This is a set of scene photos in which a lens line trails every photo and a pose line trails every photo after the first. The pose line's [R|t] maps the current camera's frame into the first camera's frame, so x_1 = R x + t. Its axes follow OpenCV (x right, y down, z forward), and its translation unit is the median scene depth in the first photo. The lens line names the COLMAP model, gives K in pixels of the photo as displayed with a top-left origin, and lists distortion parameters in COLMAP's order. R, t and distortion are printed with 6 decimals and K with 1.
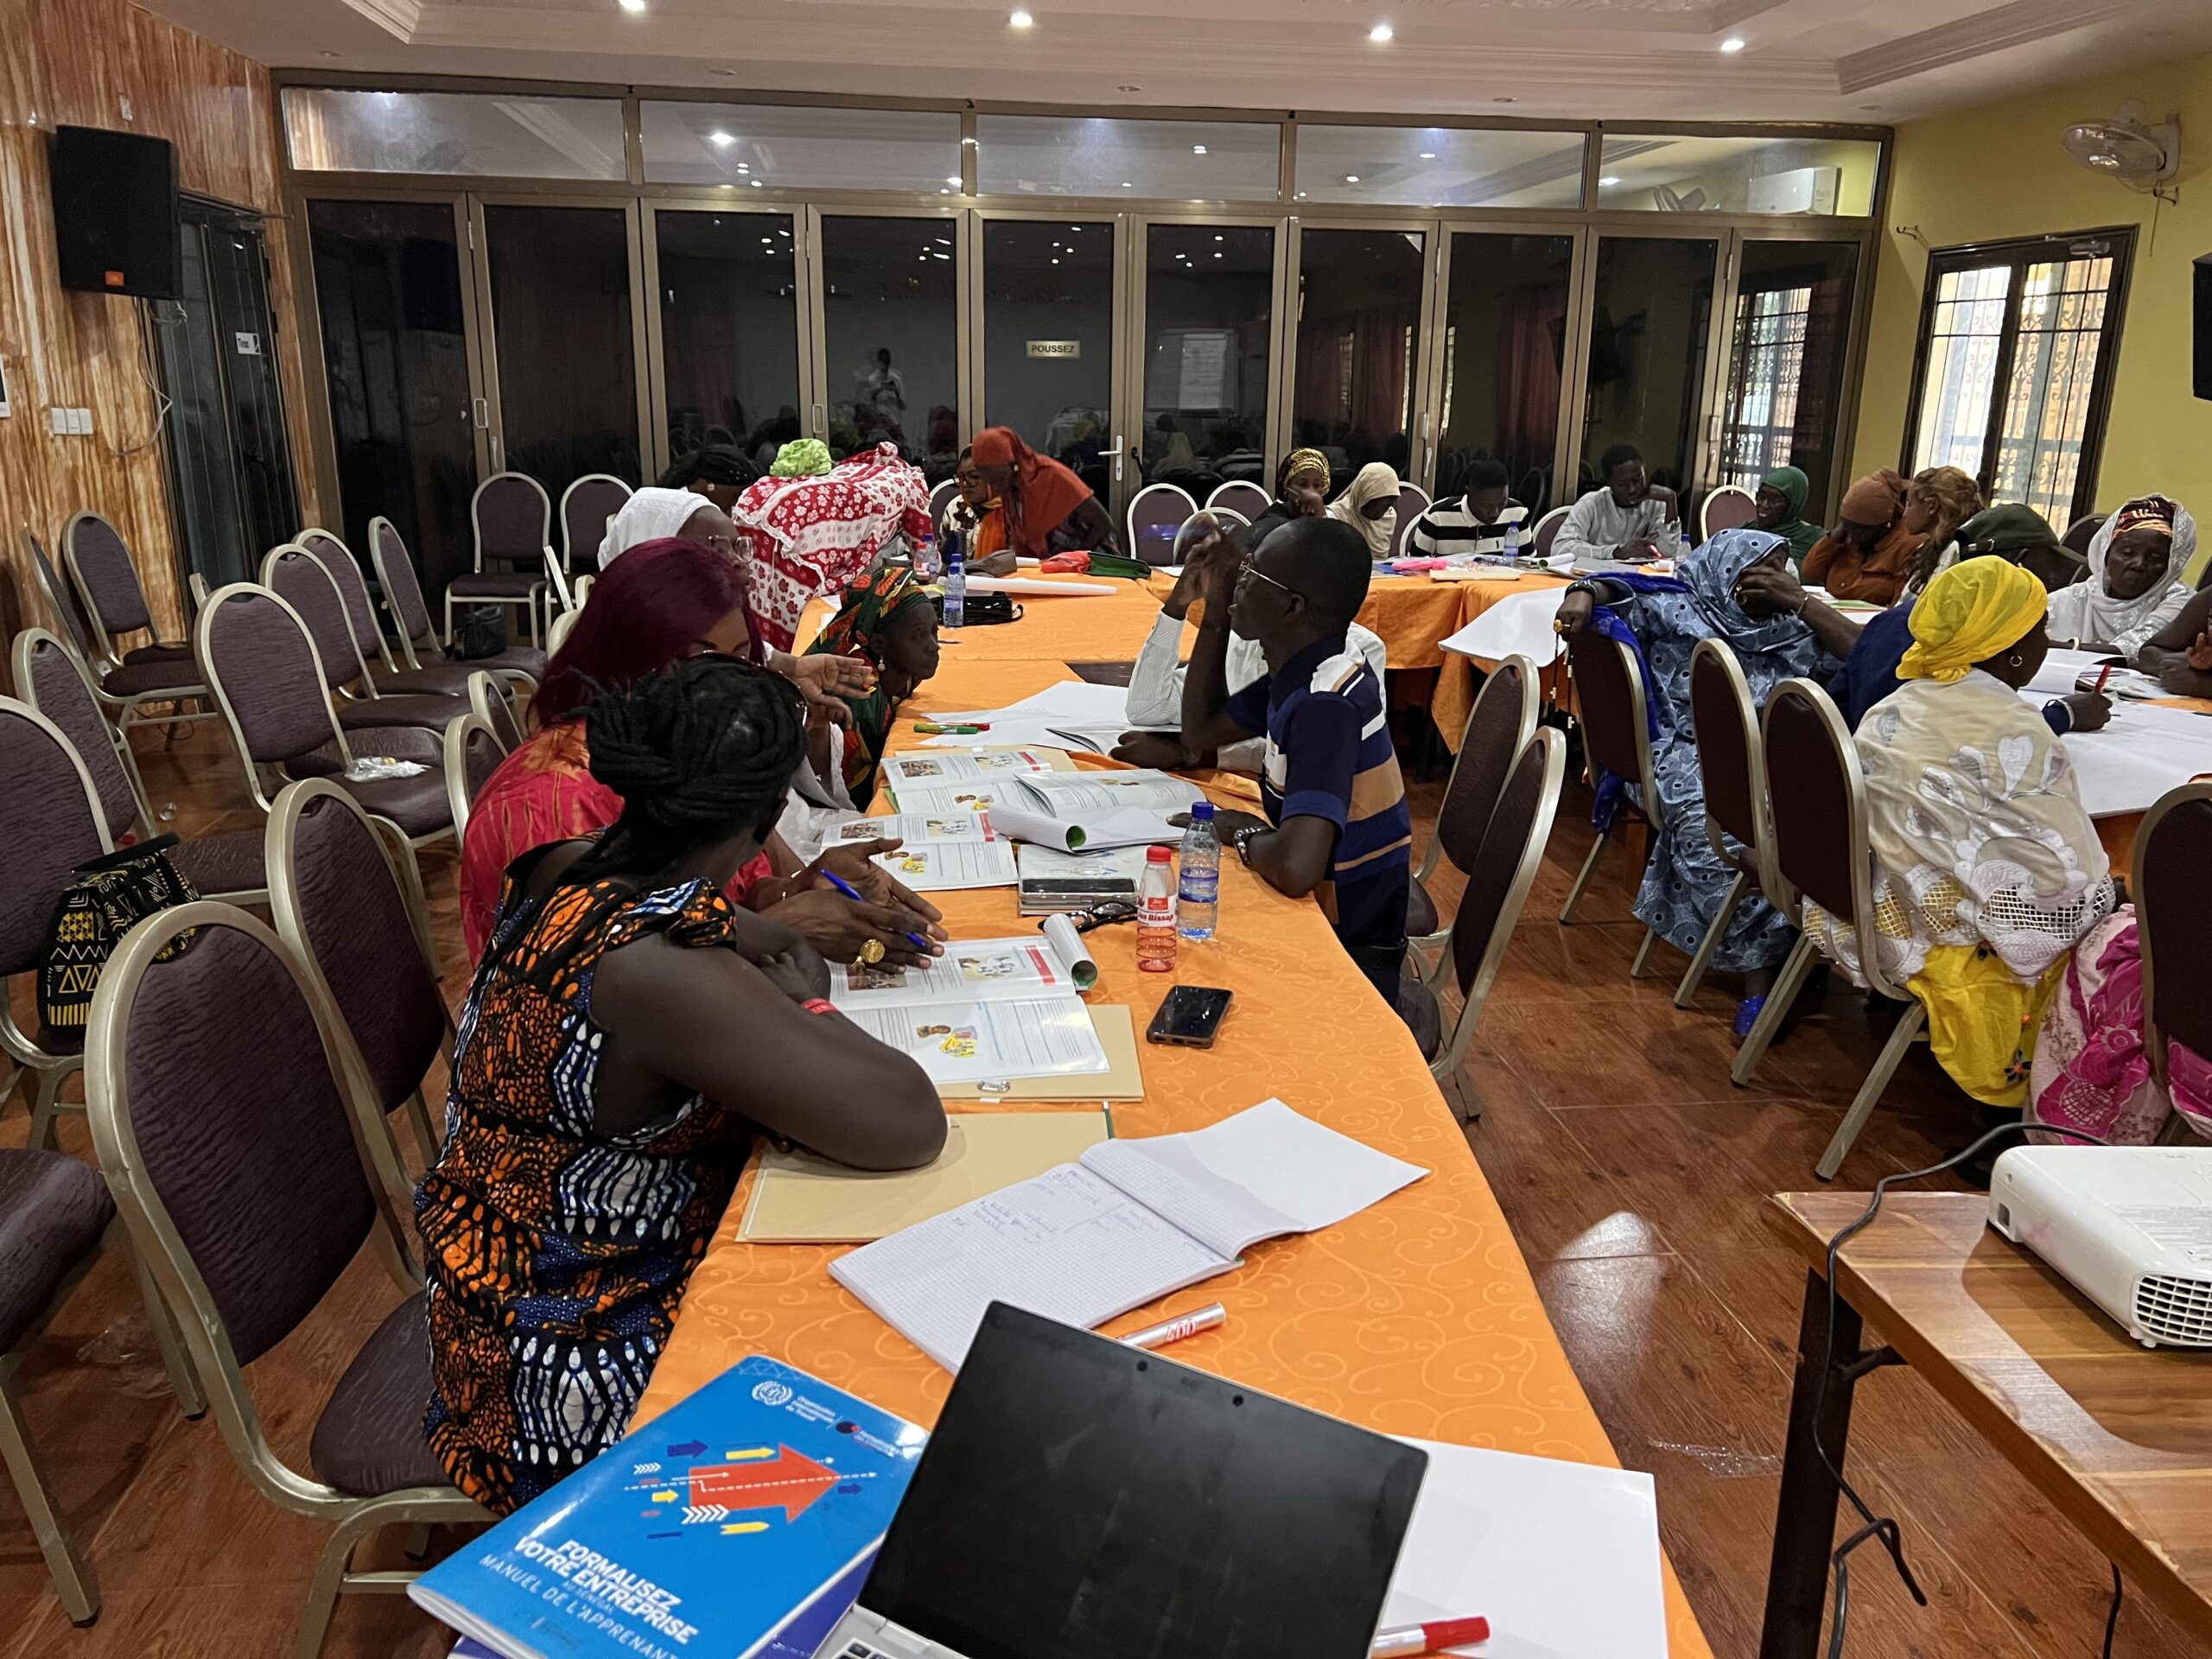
lens RADIAL K [[1683.1, 0, 1106.0], [0, 1683.1, 829.5], [0, 0, 1]] dist [0.085696, -0.125055]
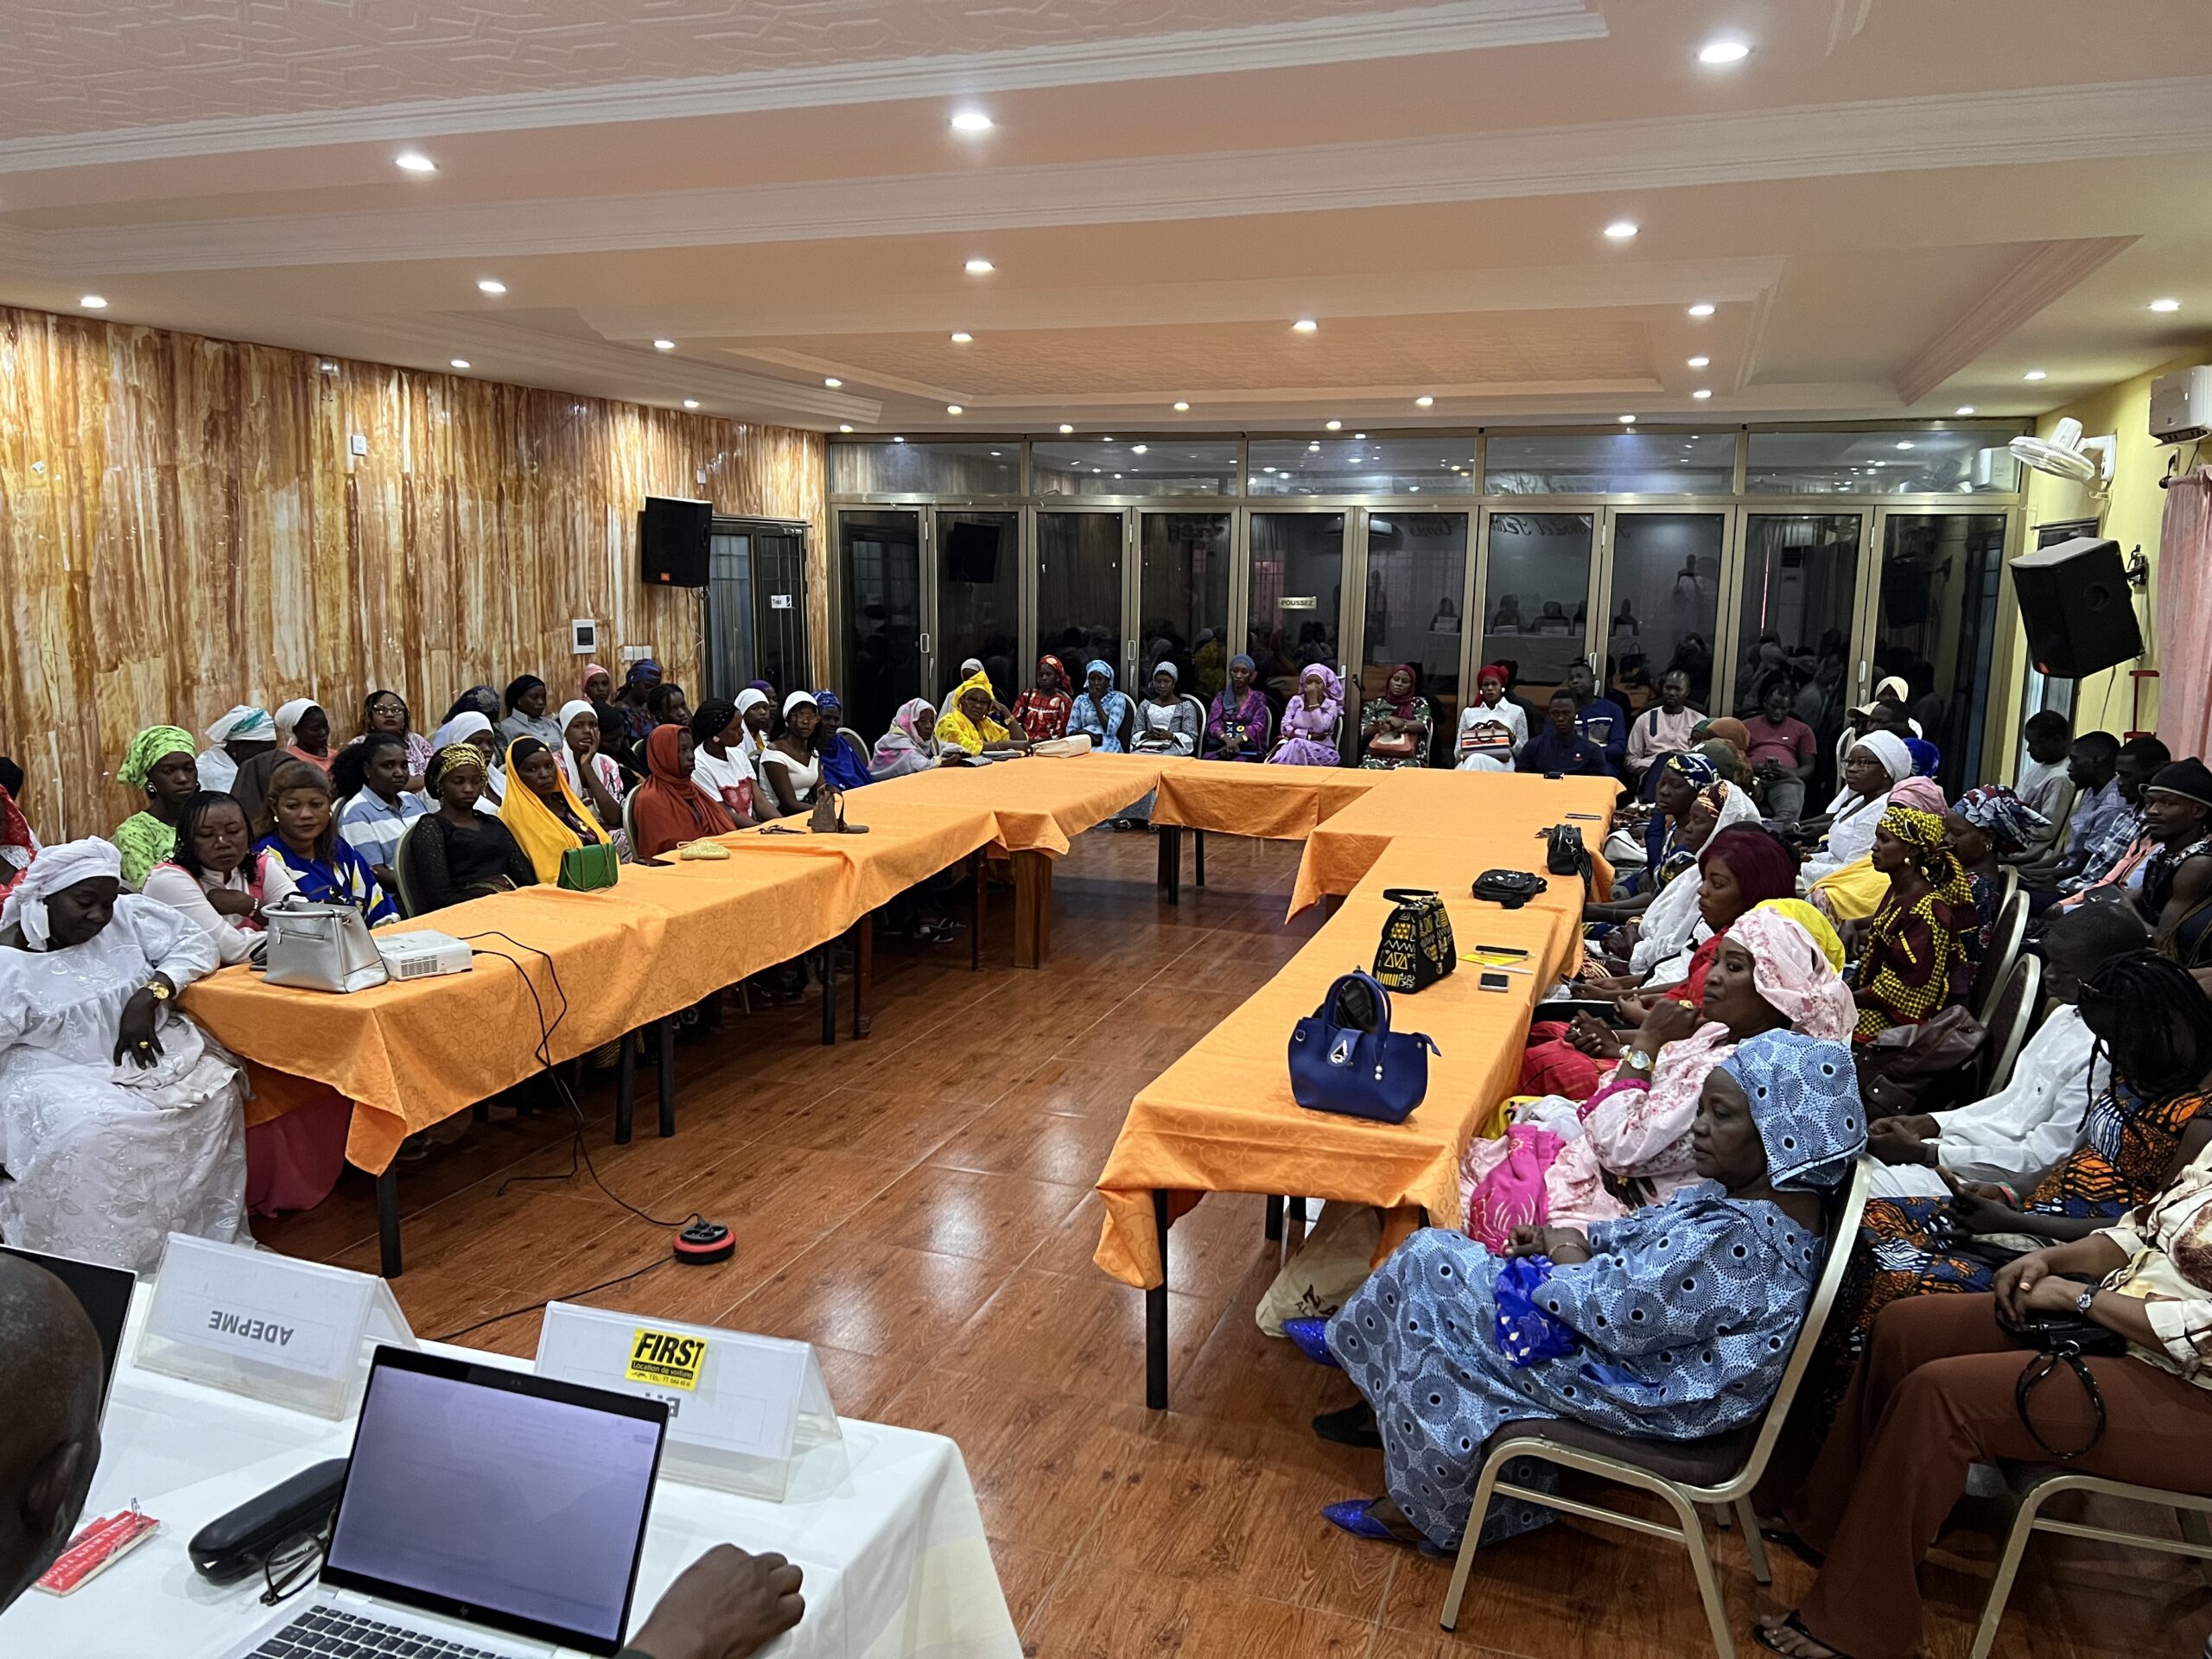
lens RADIAL K [[1675.5, 0, 1098.6], [0, 1675.5, 831.3], [0, 0, 1]] dist [0.098627, -0.113525]
pose [[0.896508, 0.074758, -0.436675, 0.624087], [-0.117754, 0.990415, -0.072196, 0.021756], [0.427092, 0.116144, 0.896718, -0.380131]]
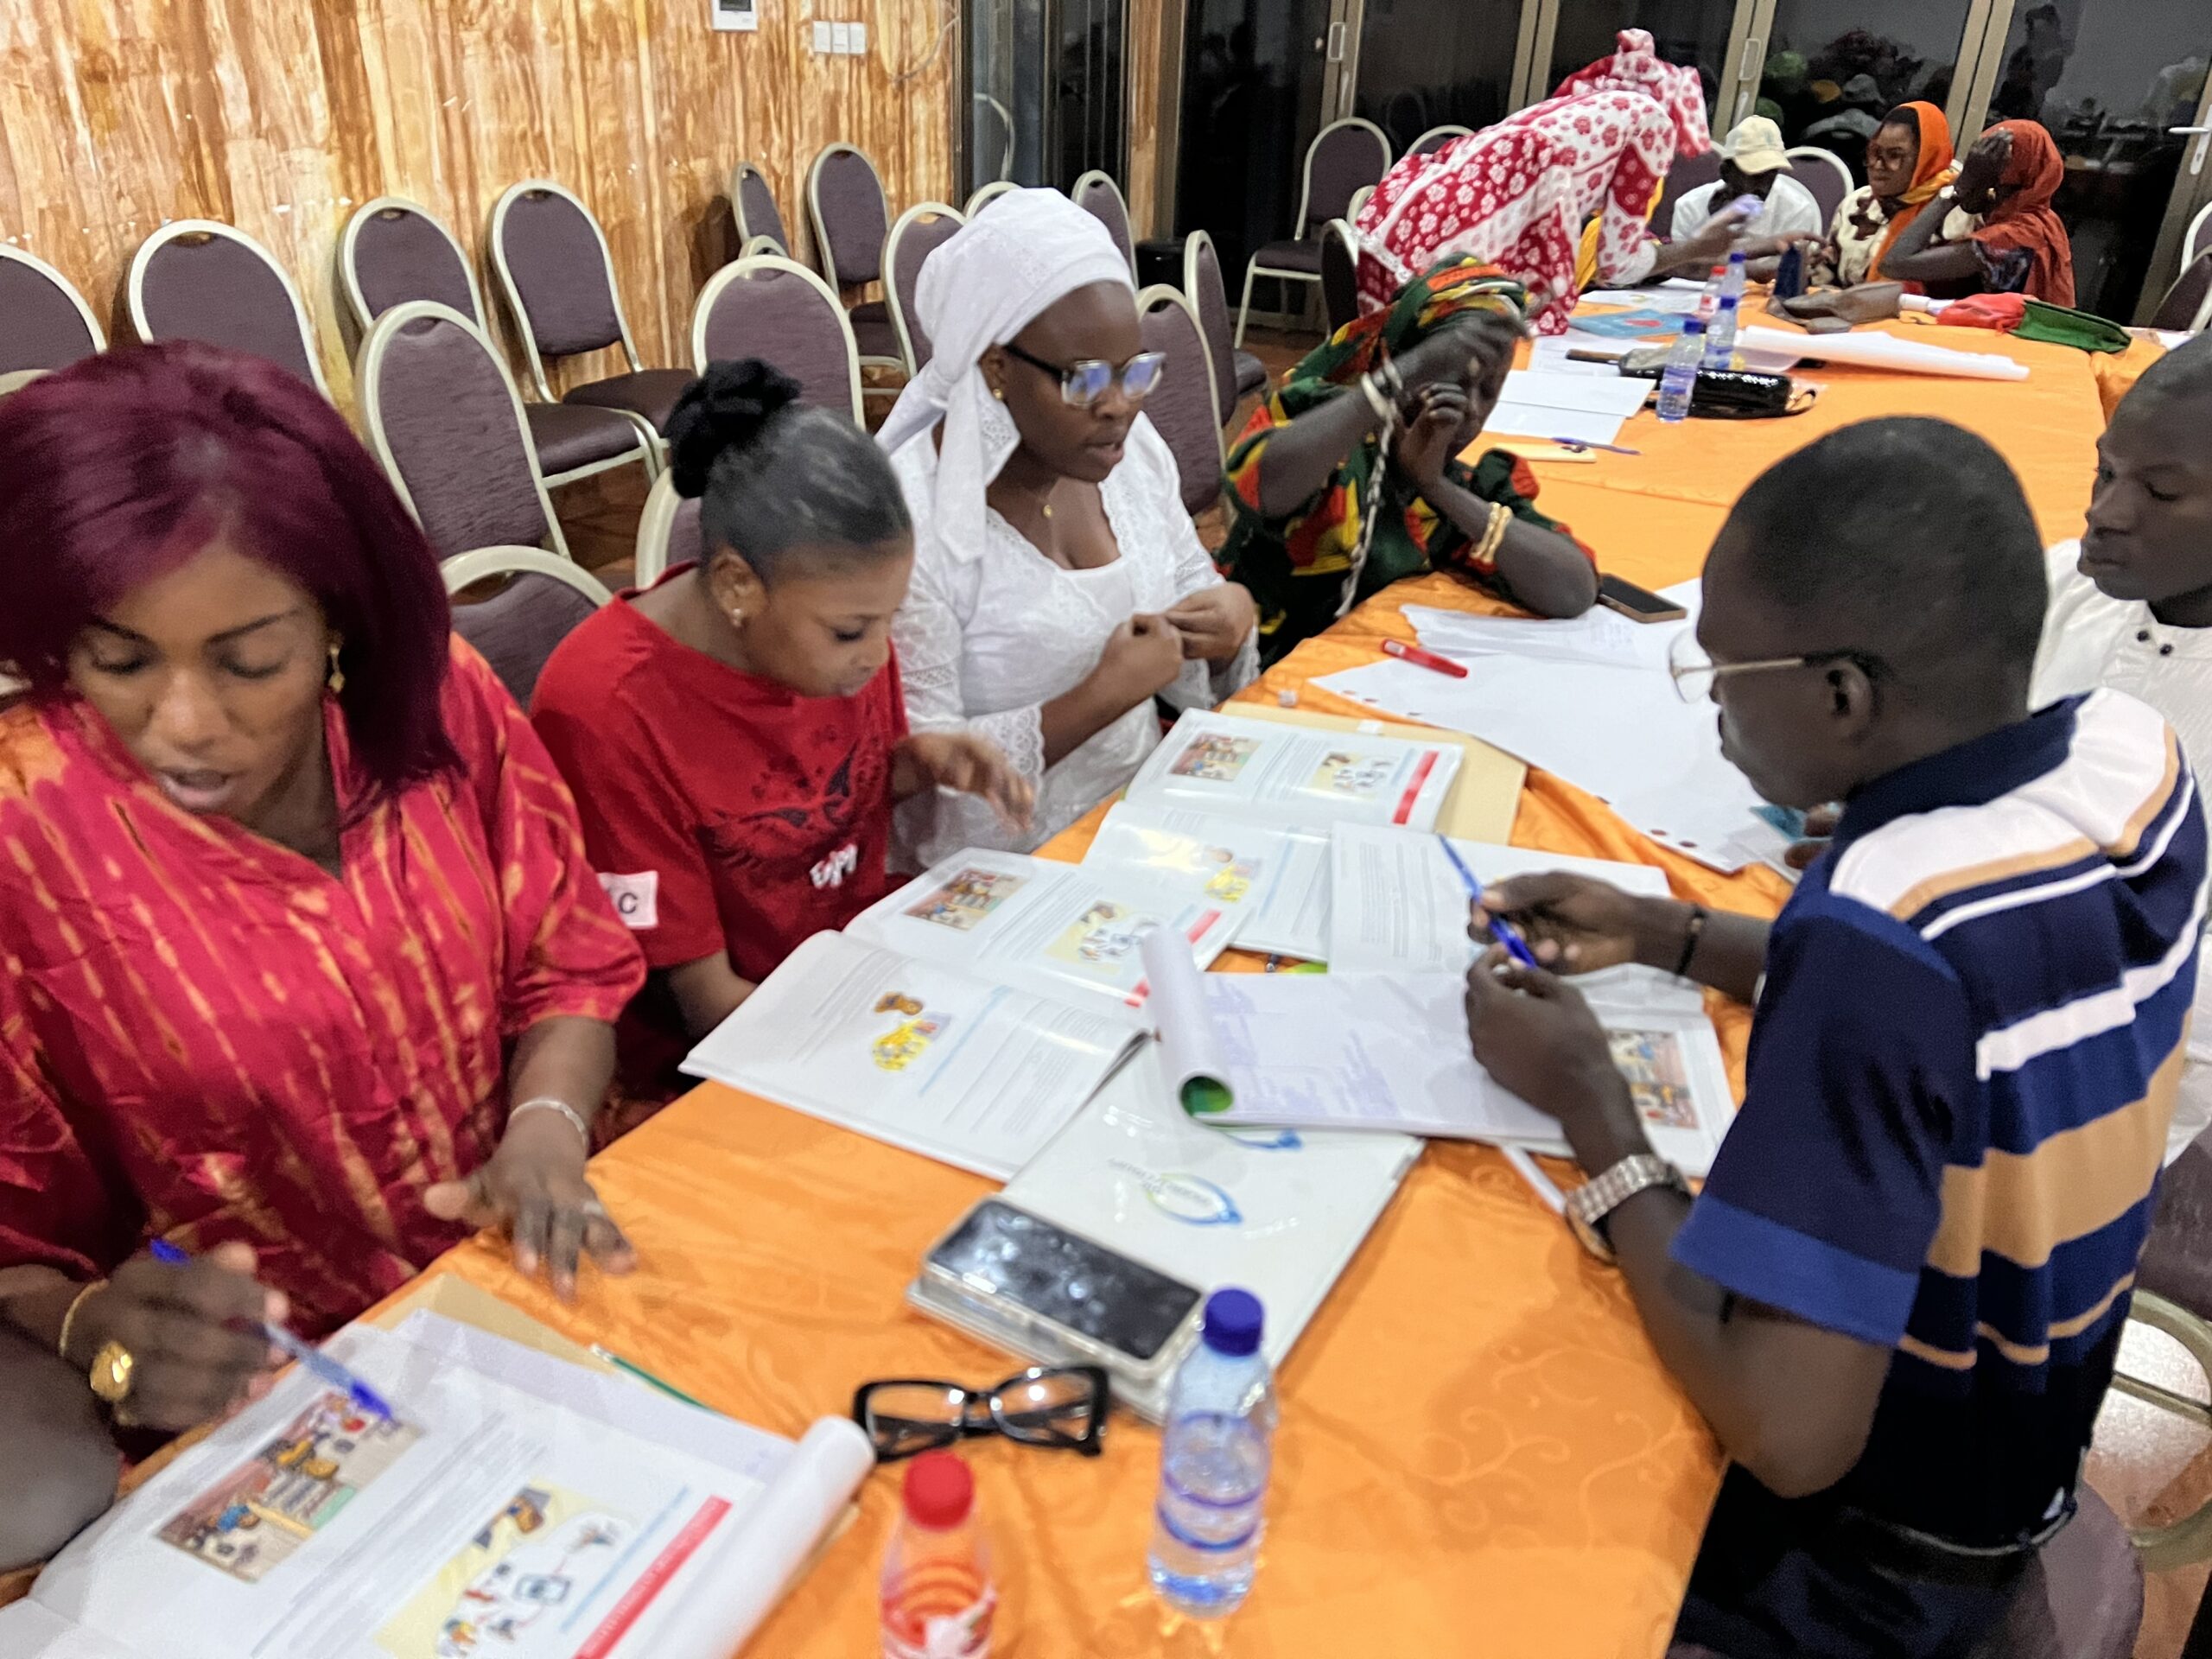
lens RADIAL K [[1675.5, 0, 1098.6], [0, 1675.5, 831.3], [0, 0, 1]] dist [0.098627, -0.113525]
pose [[0.836683, 0.263360, -0.480212, 0.065956], [-0.164684, 0.957197, 0.238018, -0.068836], [0.522342, -0.120062, 0.844242, 0.235482]]
